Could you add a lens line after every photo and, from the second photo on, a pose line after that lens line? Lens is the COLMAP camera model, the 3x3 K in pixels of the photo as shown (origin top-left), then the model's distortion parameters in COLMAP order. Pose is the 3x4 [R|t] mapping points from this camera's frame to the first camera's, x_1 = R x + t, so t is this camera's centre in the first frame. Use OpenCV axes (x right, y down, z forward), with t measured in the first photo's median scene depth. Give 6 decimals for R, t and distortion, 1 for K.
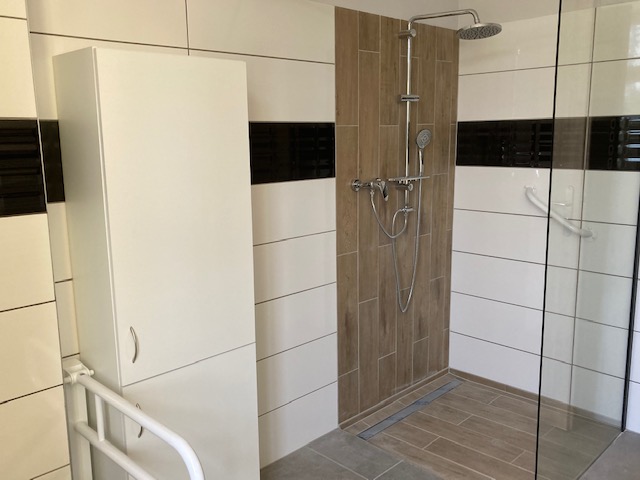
lens RADIAL K [[571.5, 0, 317.4], [0, 571.5, 239.3], [0, 0, 1]] dist [0.070084, -0.063881]
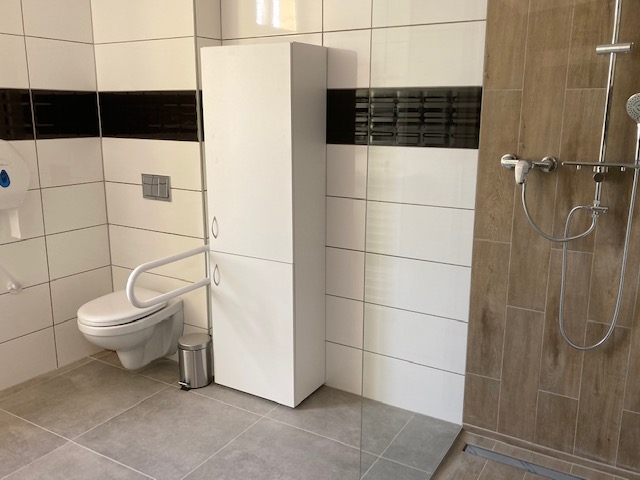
lens RADIAL K [[571.5, 0, 315.7], [0, 571.5, 239.2], [0, 0, 1]] dist [0.070084, -0.063881]
pose [[0.248195, 0.239073, -0.938746, 0.773975], [-0.180488, 0.963511, 0.197661, -0.097943], [0.951748, 0.120373, 0.282288, 0.489510]]
